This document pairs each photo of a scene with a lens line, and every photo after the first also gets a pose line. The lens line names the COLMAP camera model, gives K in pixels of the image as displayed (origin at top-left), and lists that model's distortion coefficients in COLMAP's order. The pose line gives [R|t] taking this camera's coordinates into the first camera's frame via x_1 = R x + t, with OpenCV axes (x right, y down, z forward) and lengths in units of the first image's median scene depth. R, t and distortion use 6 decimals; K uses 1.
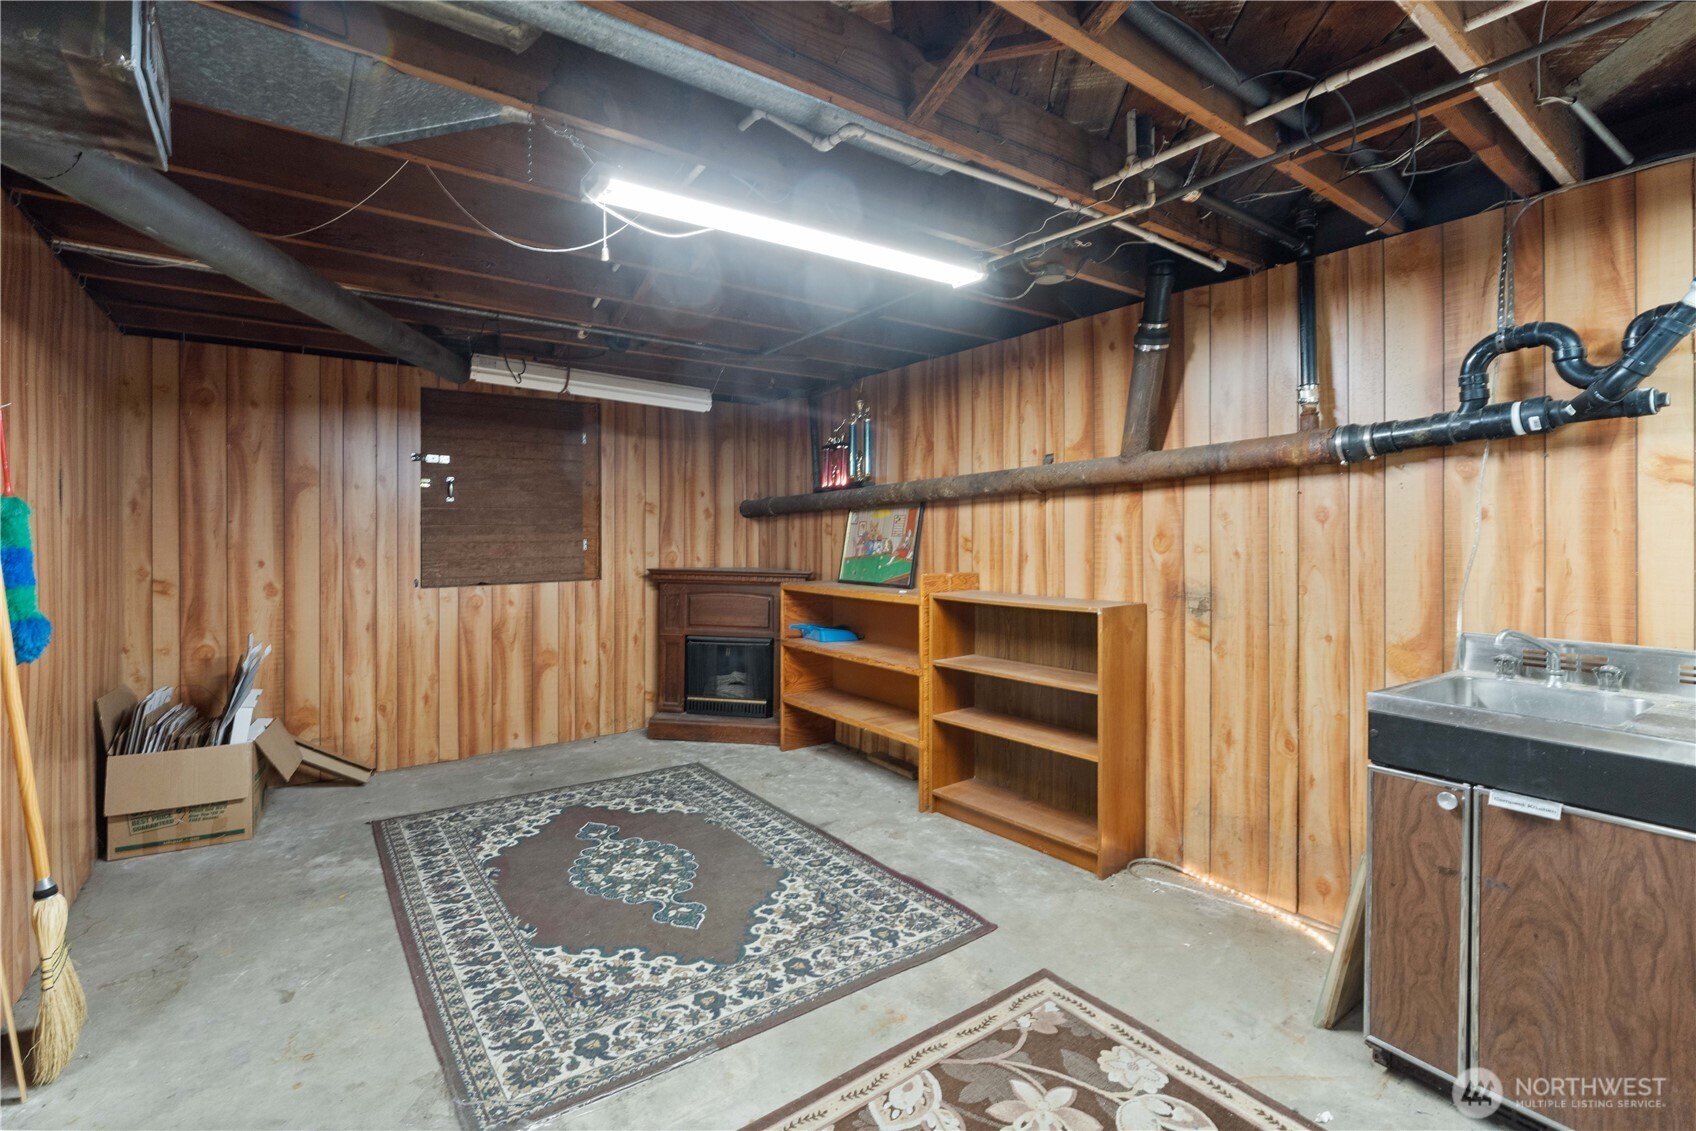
lens RADIAL K [[763.0, 0, 835.4], [0, 763.0, 535.3], [0, 0, 1]] dist [-0.001702, -0.000141]
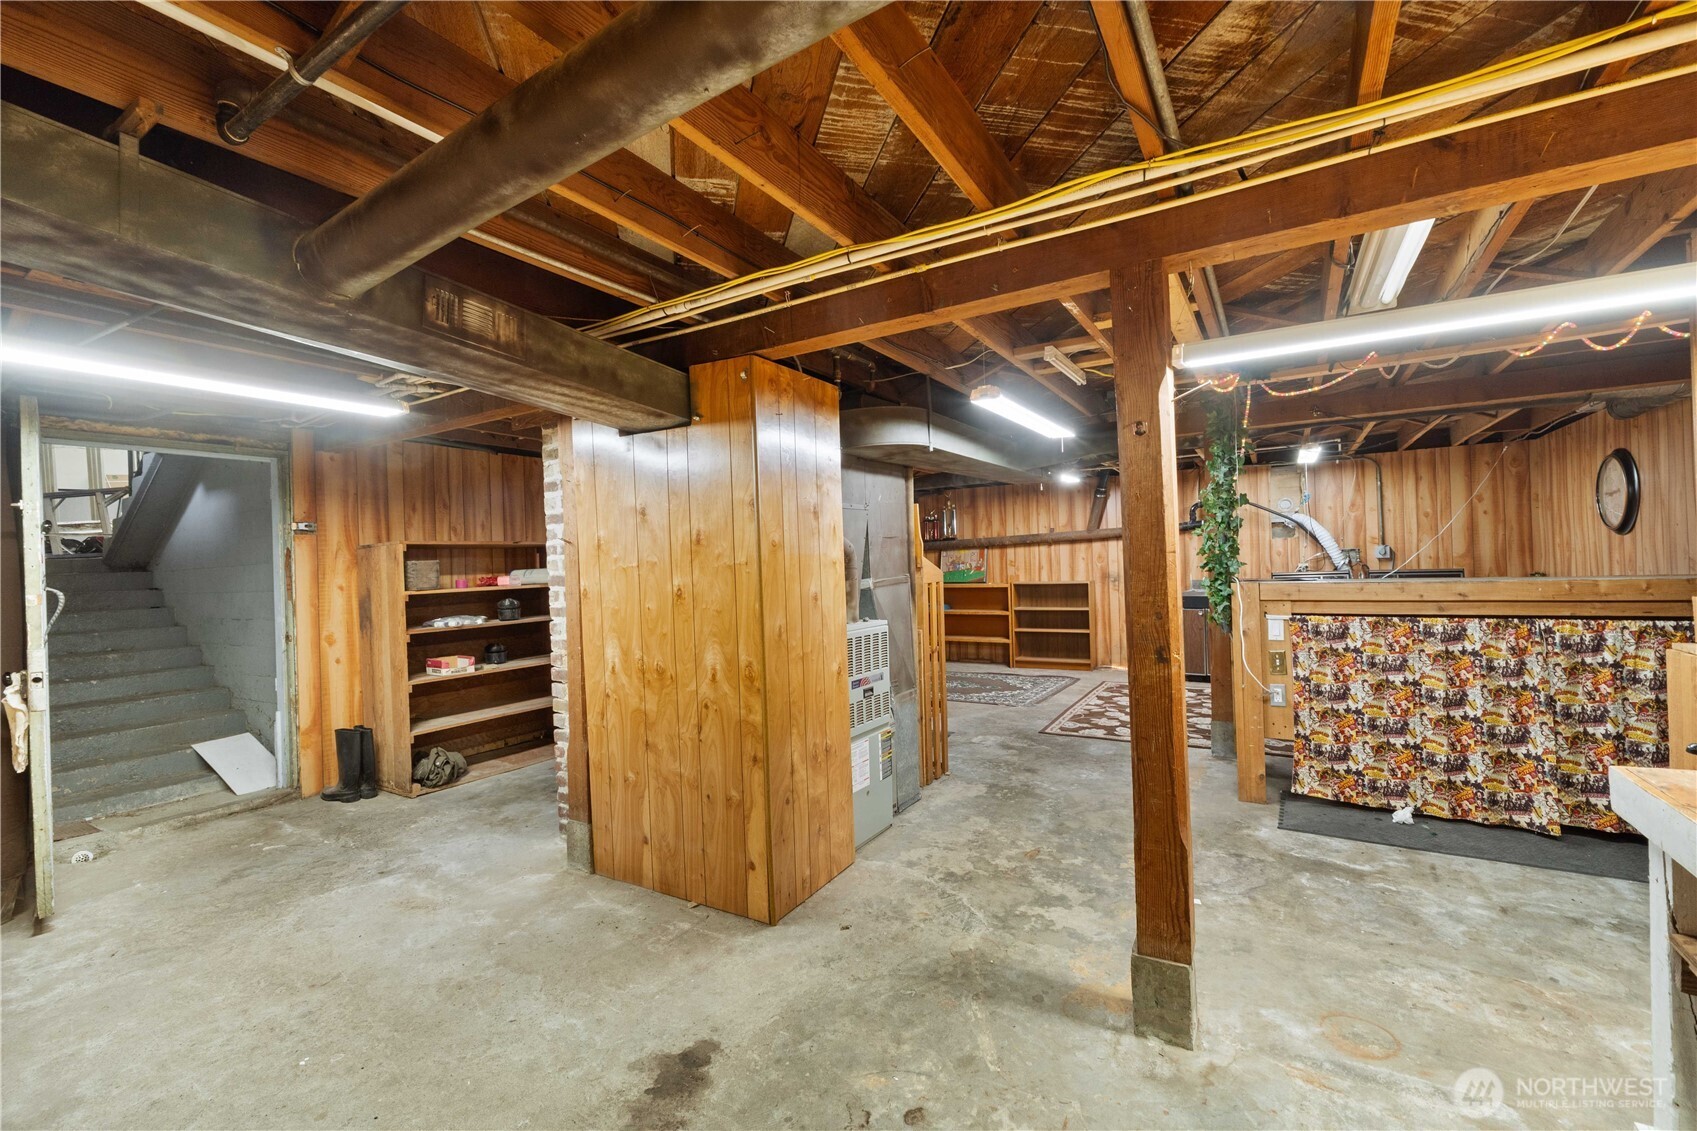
lens RADIAL K [[708.5, 0, 848.8], [0, 708.5, 563.2], [0, 0, 1]] dist [-0.000818, -0.000205]
pose [[0.923839, -0.025867, 0.381906, -1.296613], [0.029892, 0.999542, -0.004610, 0.006618], [-0.381612, 0.015675, 0.924190, -0.996147]]
